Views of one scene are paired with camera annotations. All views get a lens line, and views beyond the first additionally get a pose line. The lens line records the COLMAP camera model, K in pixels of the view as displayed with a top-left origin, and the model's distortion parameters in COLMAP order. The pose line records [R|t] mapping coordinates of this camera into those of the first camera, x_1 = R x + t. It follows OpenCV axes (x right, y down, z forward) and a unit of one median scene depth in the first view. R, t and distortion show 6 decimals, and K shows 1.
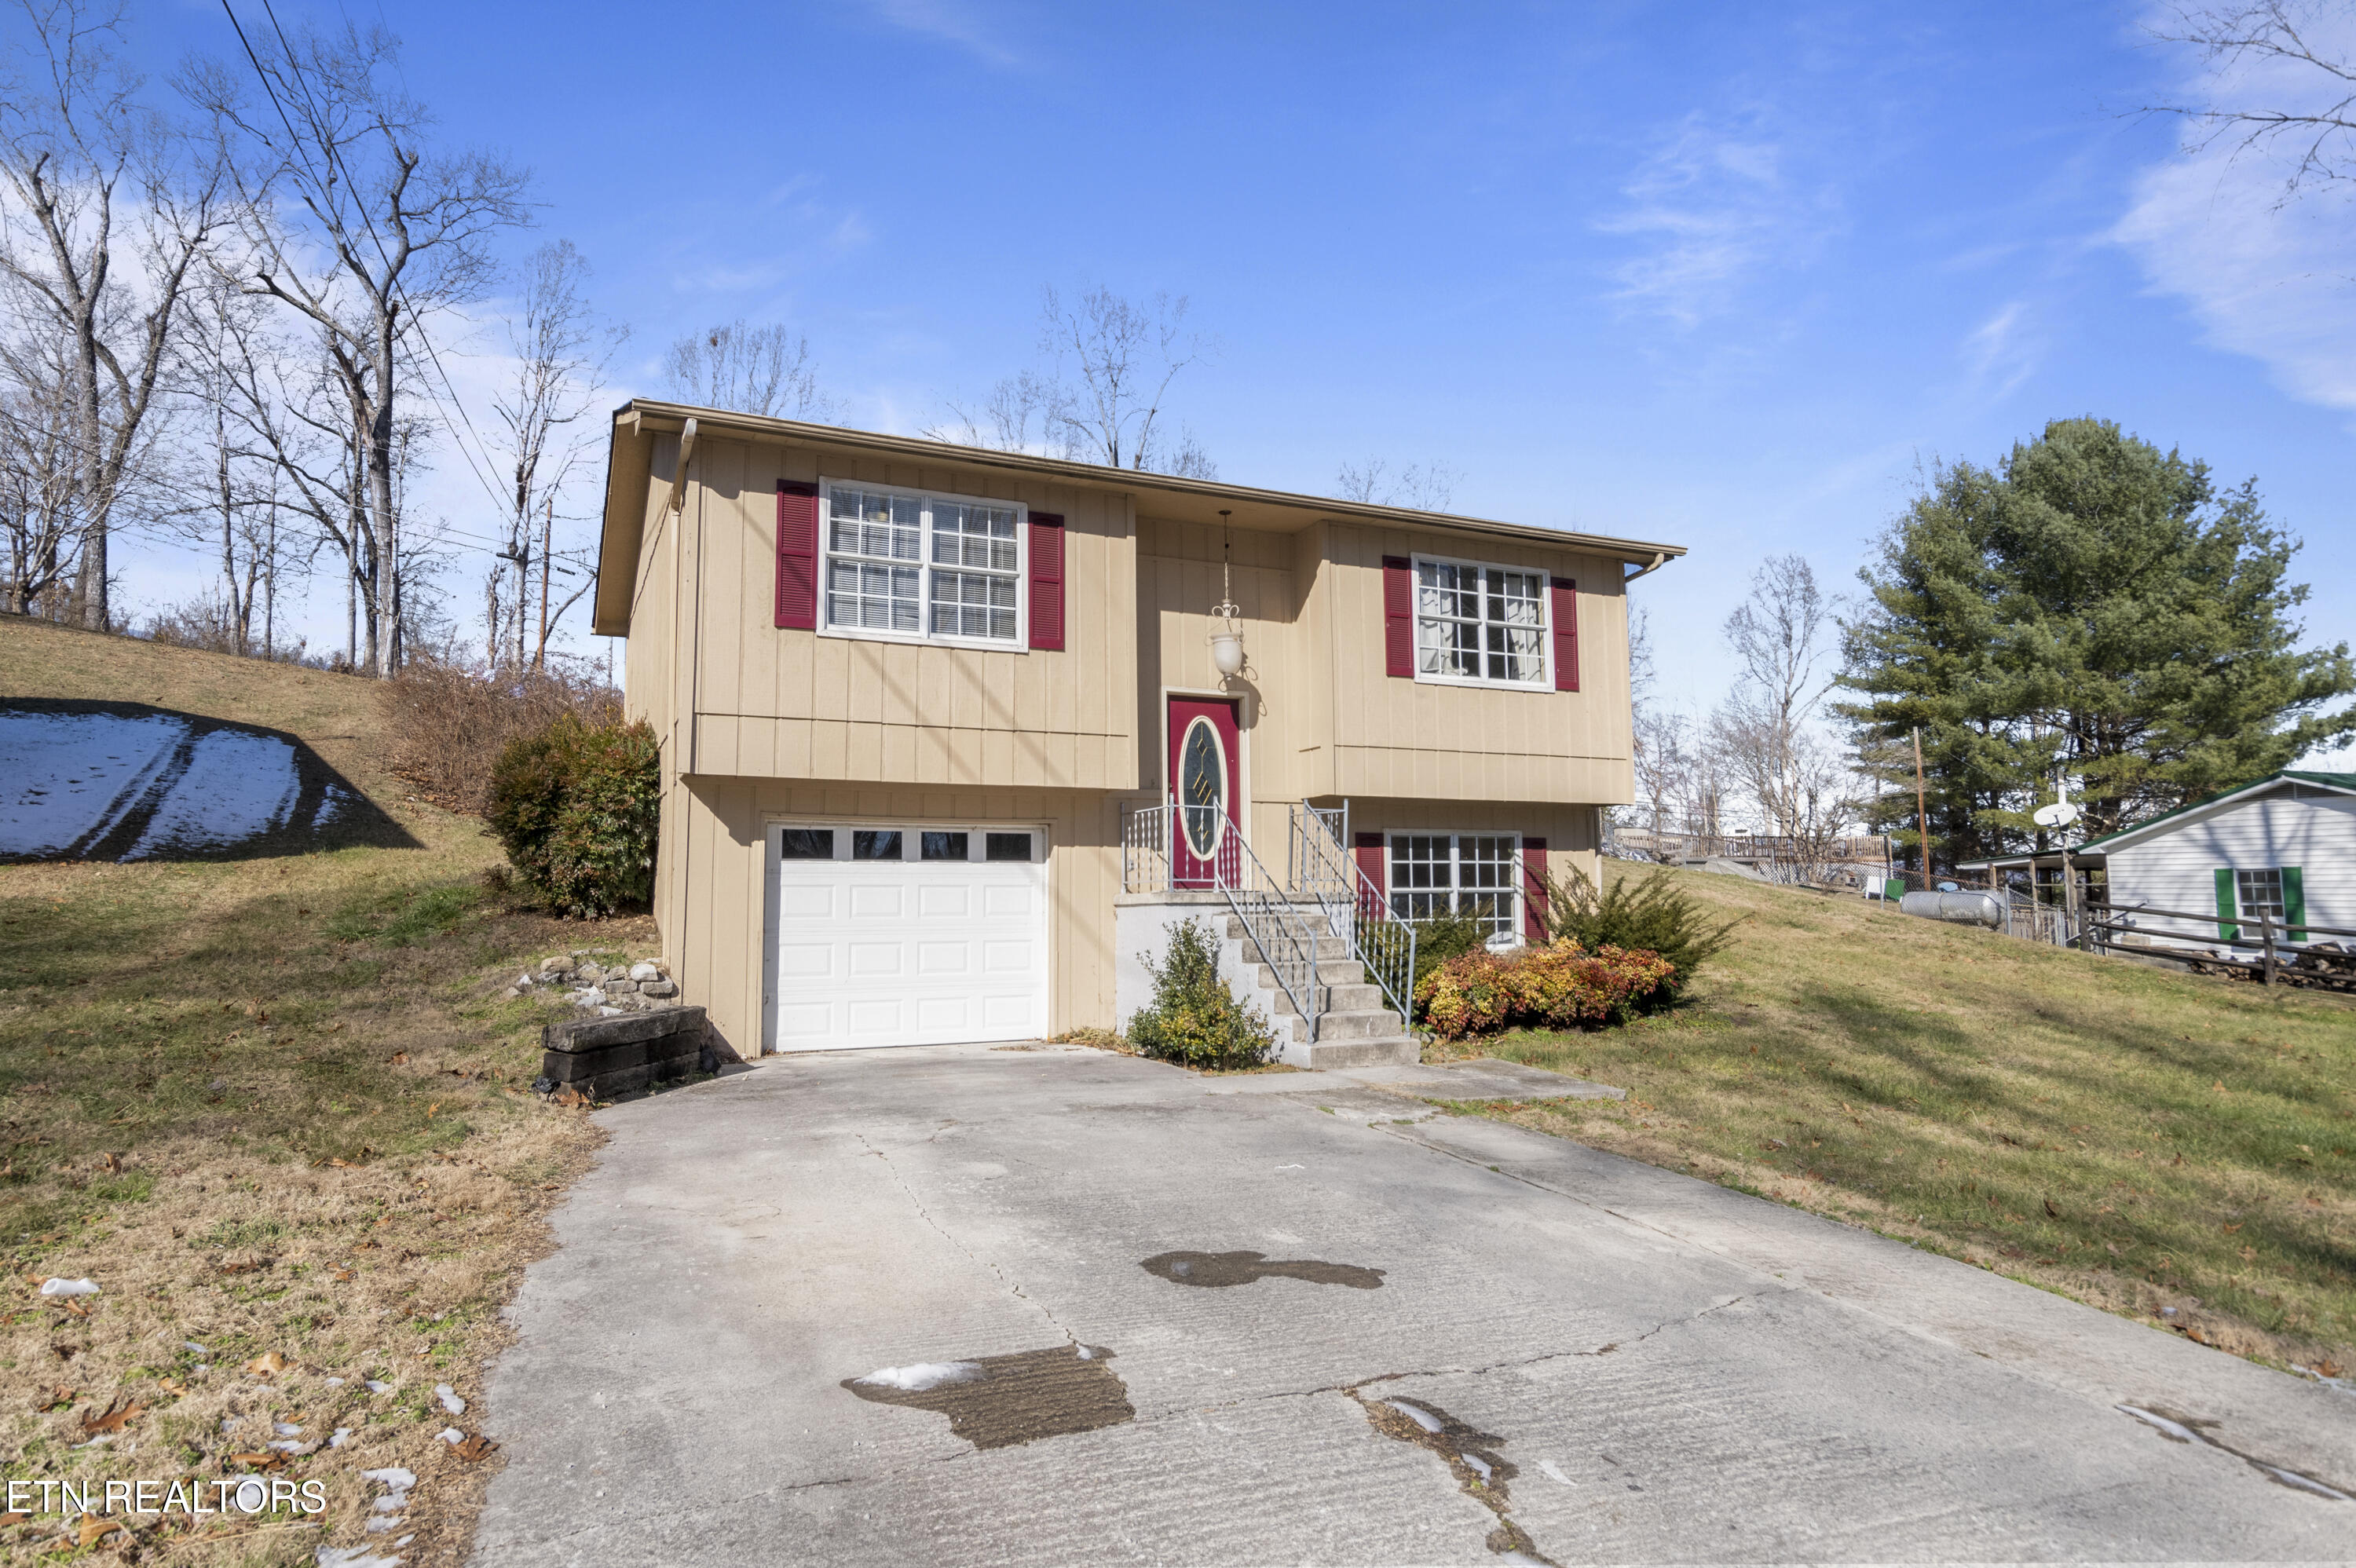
lens RADIAL K [[1311.3, 0, 1178.0], [0, 1311.3, 784.0], [0, 0, 1]] dist [-0.003231, -0.001271]
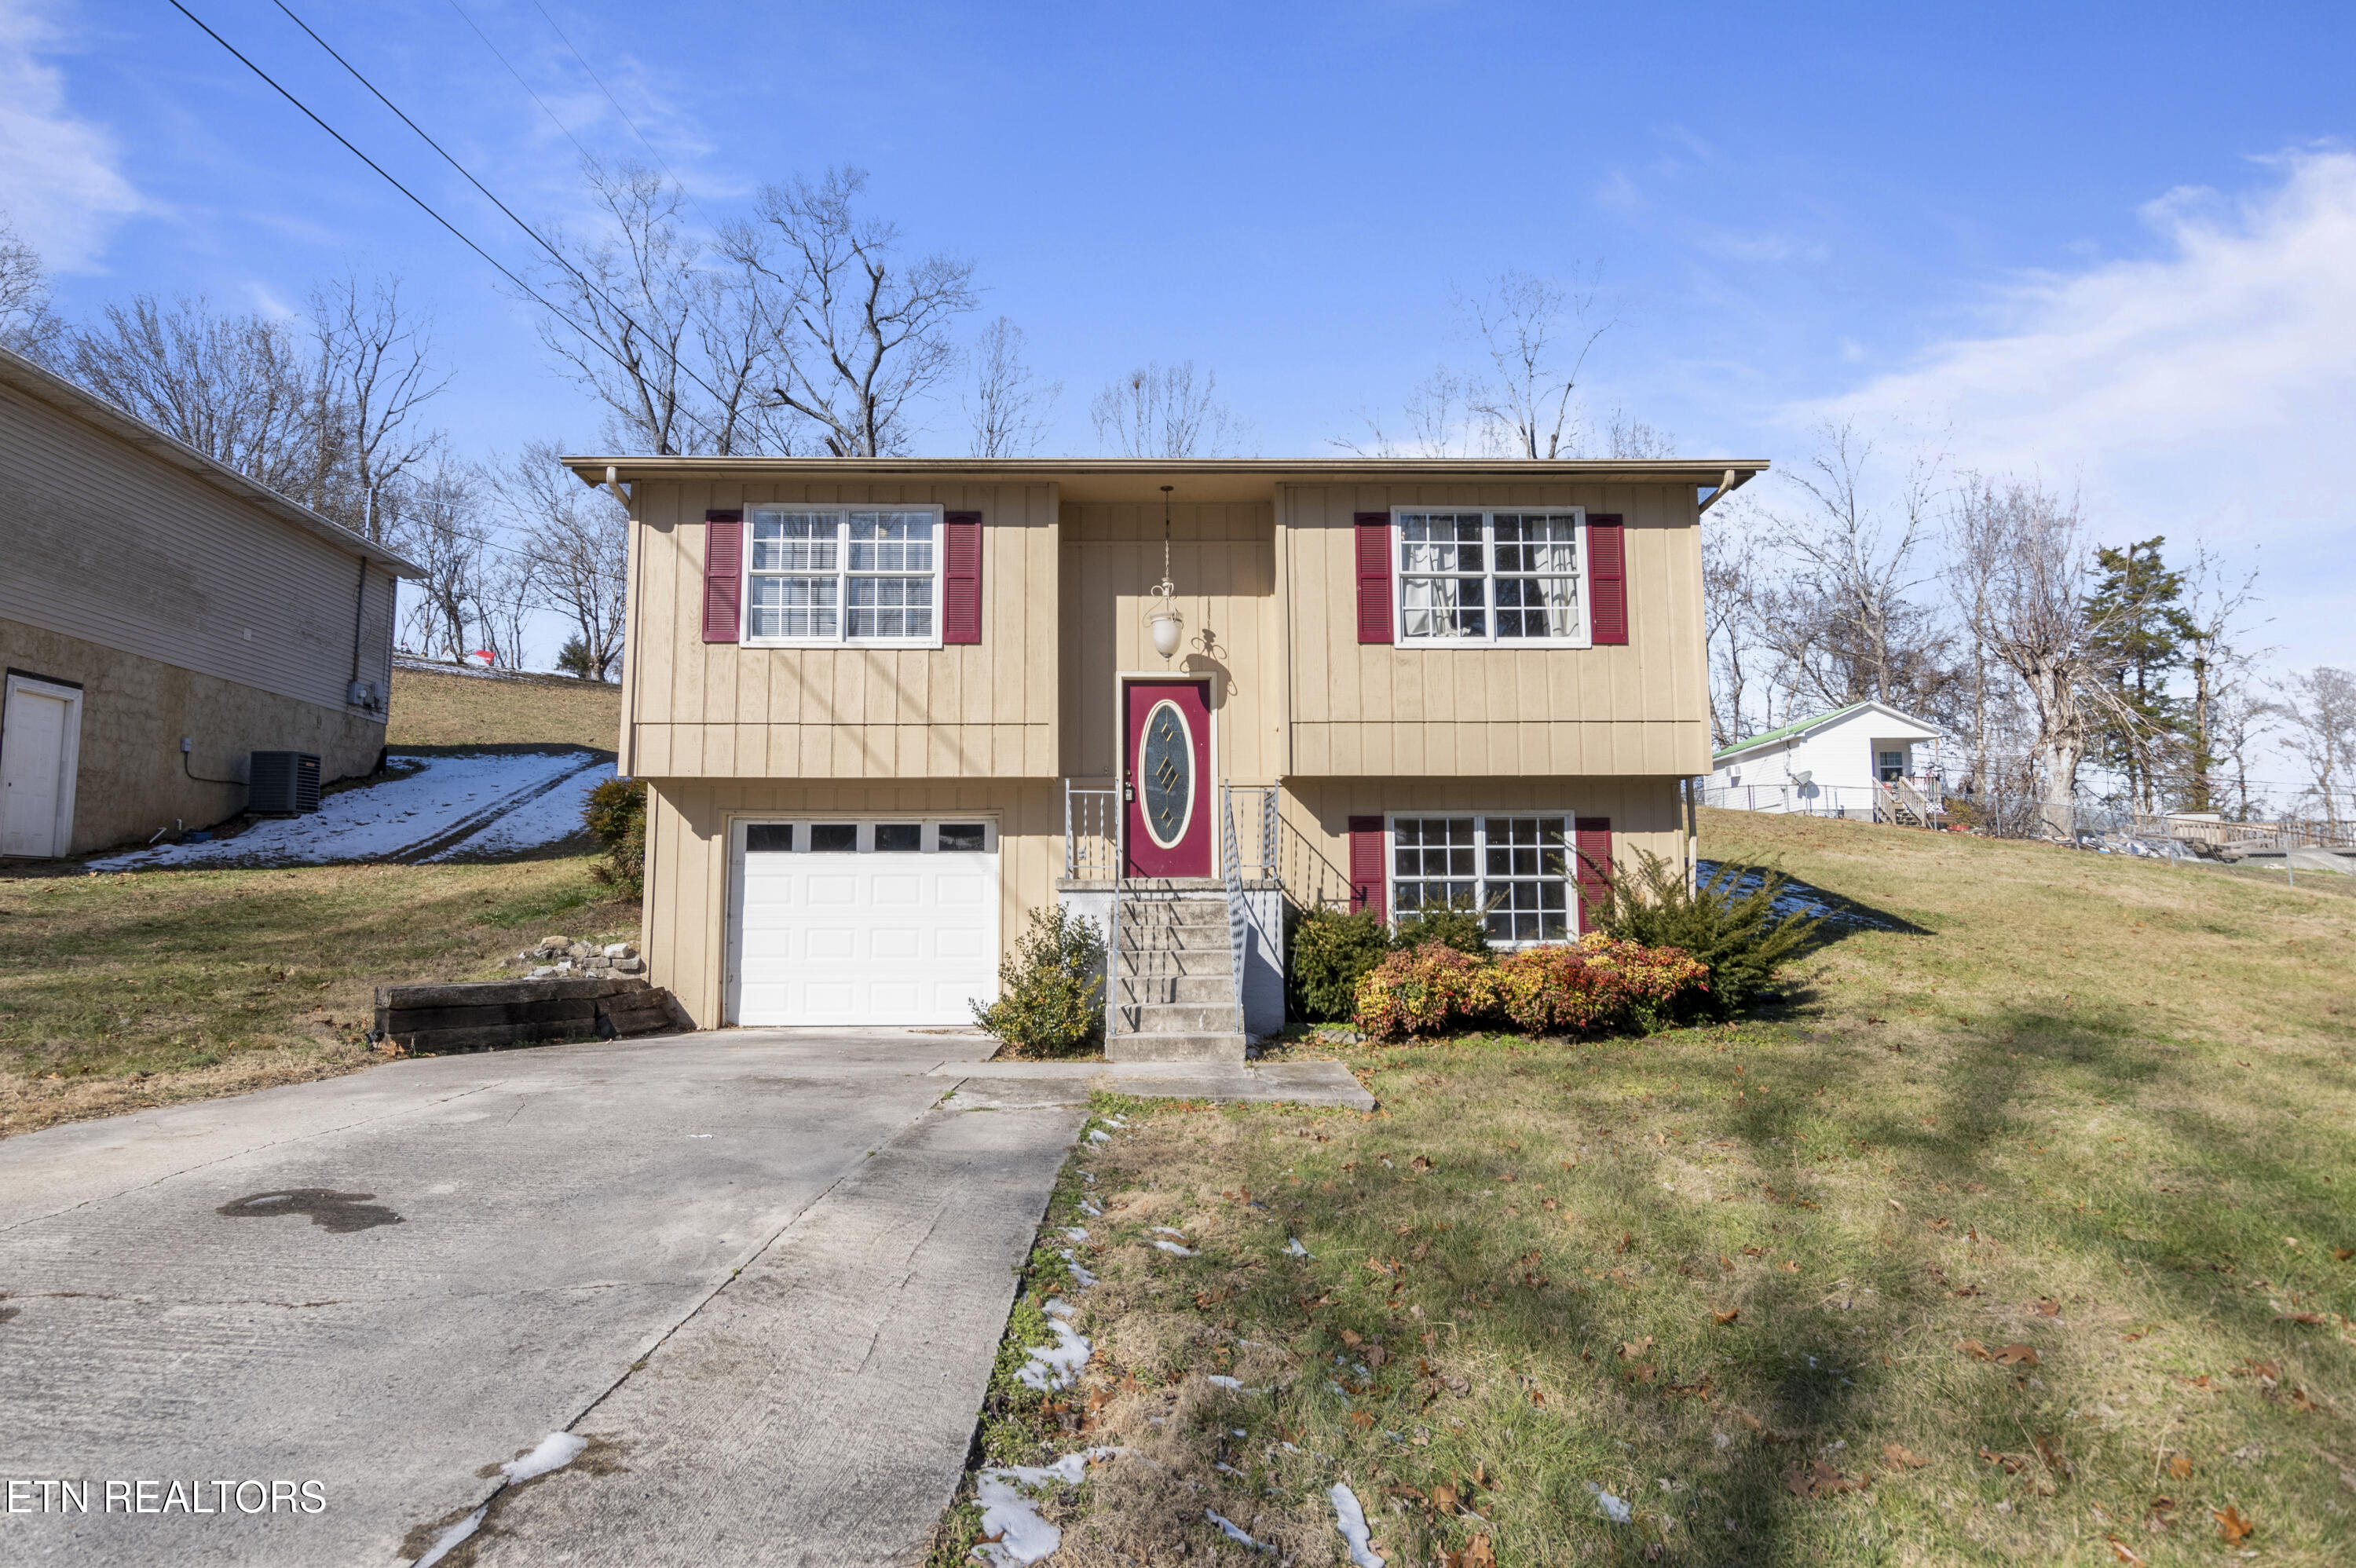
lens RADIAL K [[1311.3, 0, 1178.0], [0, 1311.3, 784.0], [0, 0, 1]] dist [-0.003231, -0.001271]
pose [[0.917109, -0.036750, -0.396939, 0.417204], [0.033956, 0.999324, -0.014067, 0.024885], [0.397188, -0.000578, 0.917737, 0.113106]]
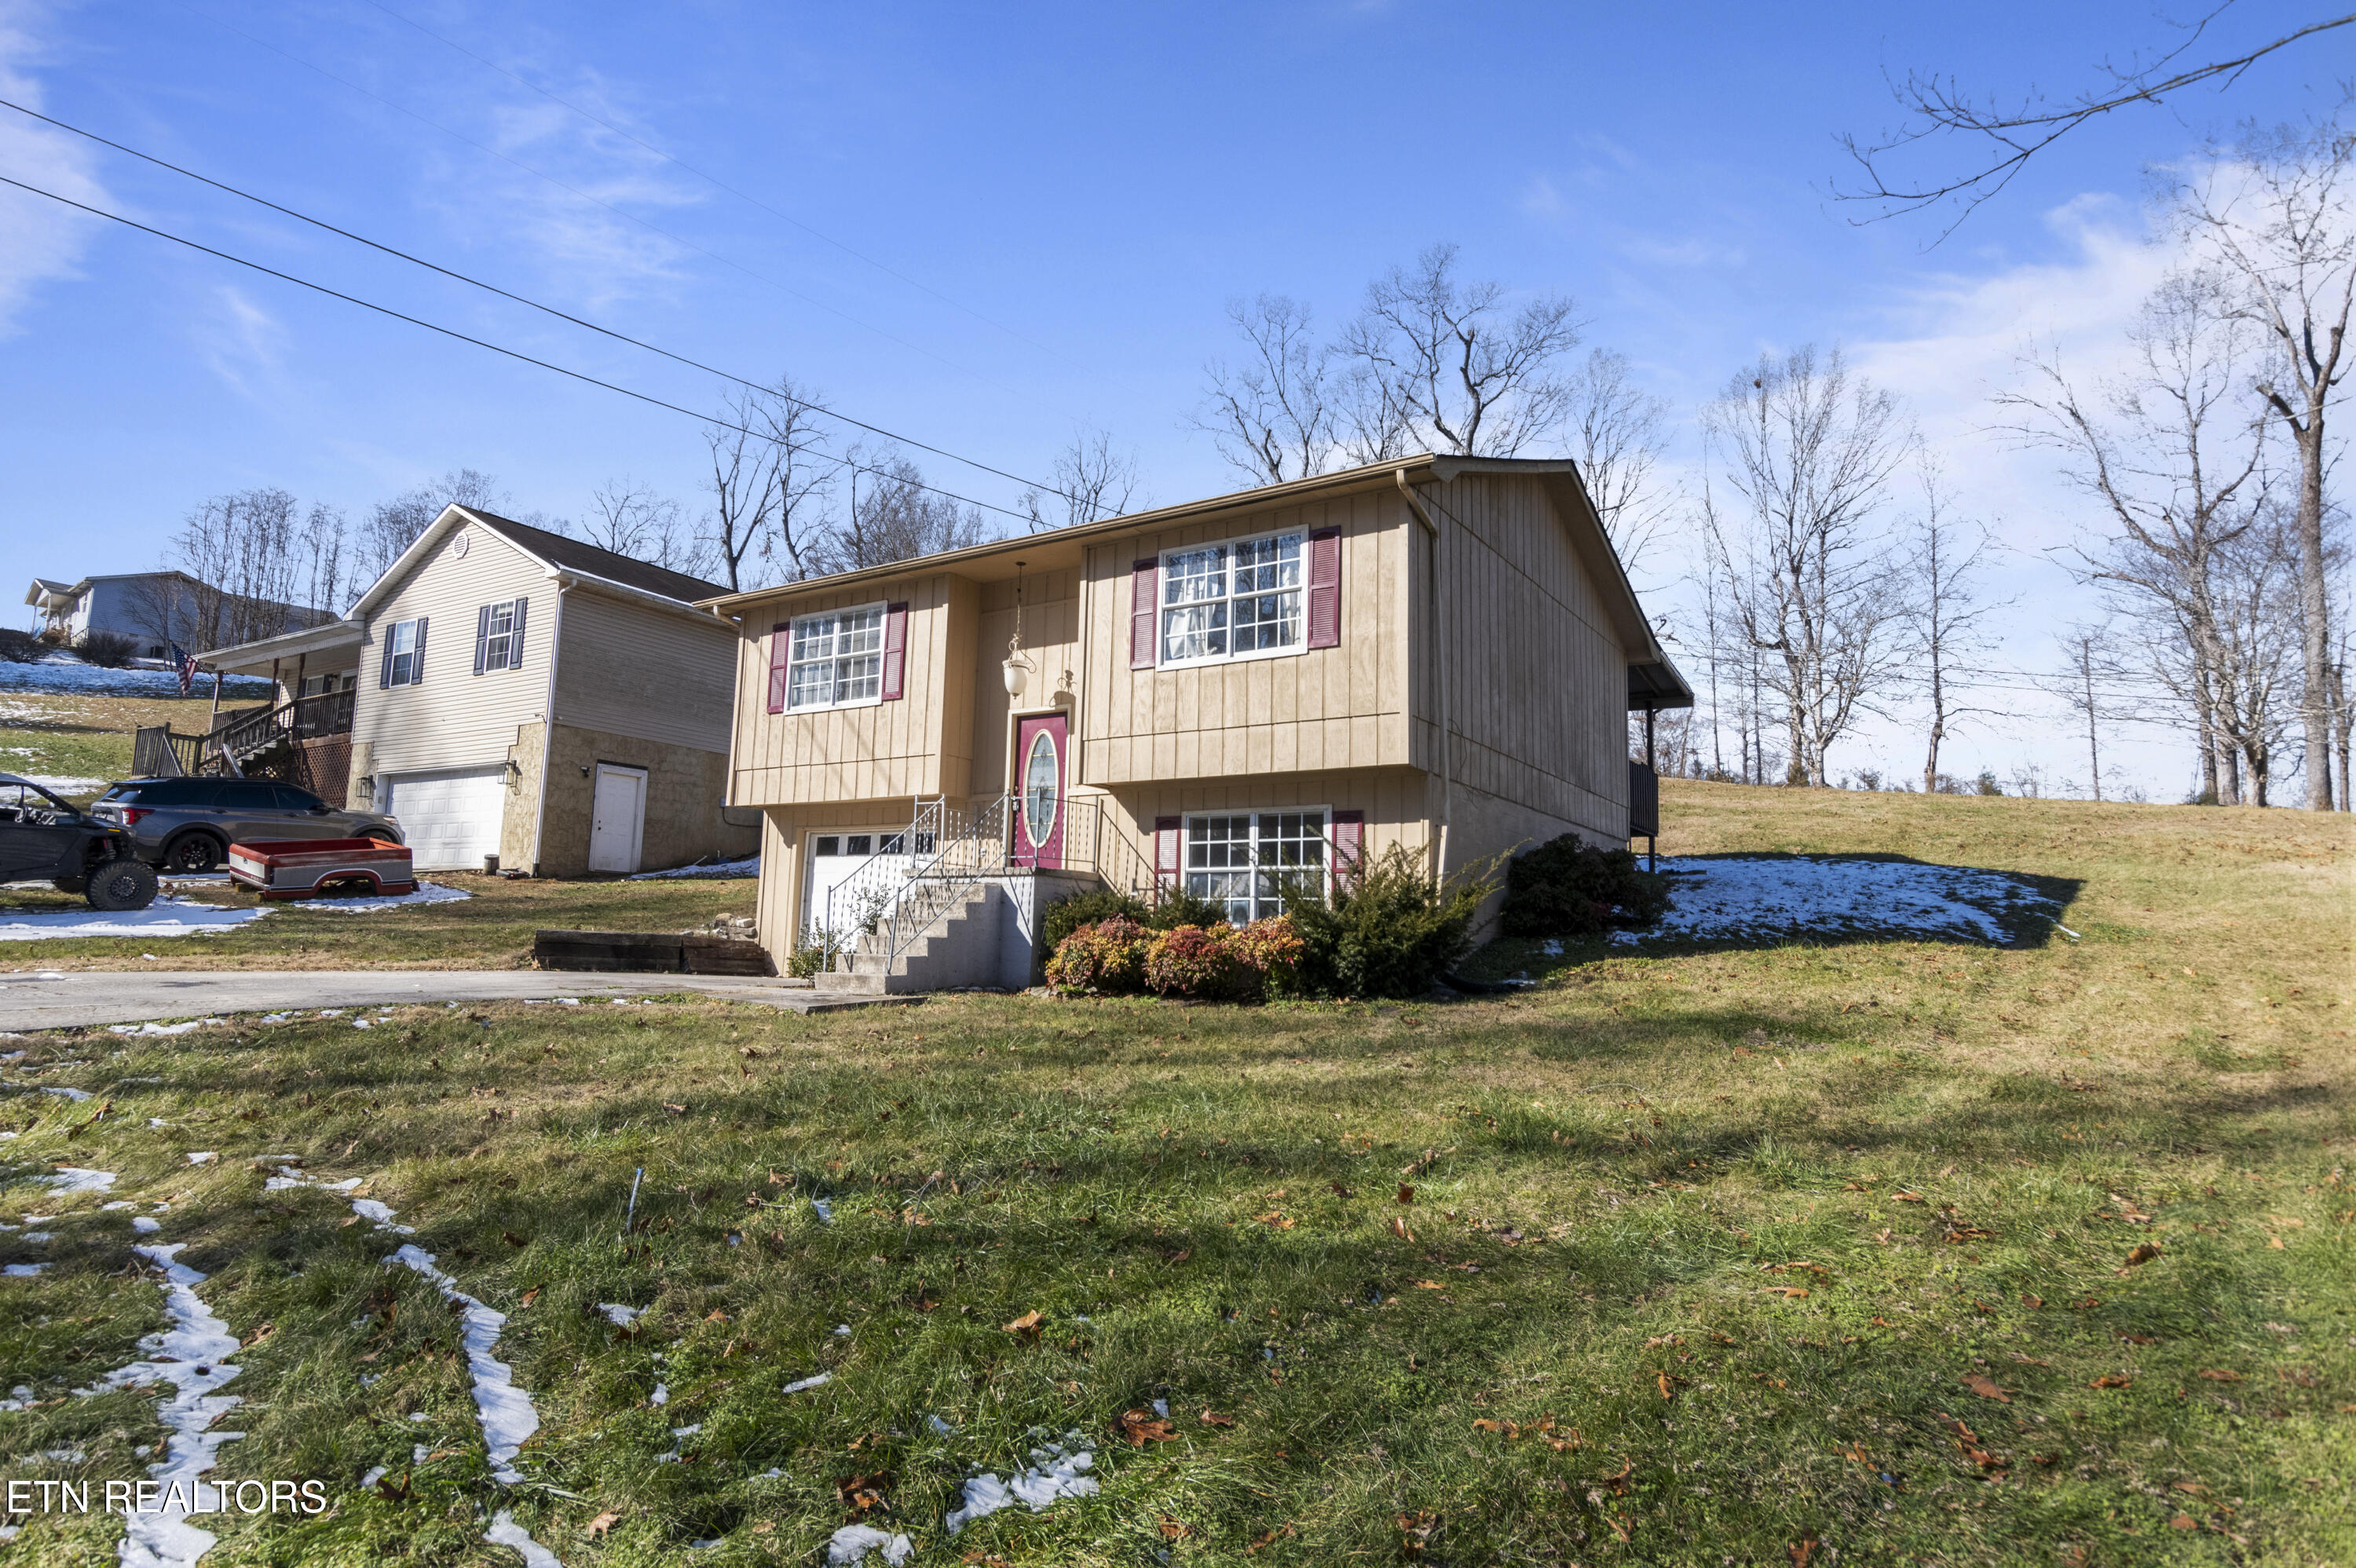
lens RADIAL K [[1324.3, 0, 1178.0], [0, 1324.3, 784.0], [0, 0, 1]] dist [-0.000654, -0.000278]
pose [[0.513045, -0.090645, -0.853562, 1.144645], [0.046389, 0.995883, -0.077876, 0.101618], [0.857107, 0.000358, 0.515138, 0.483553]]
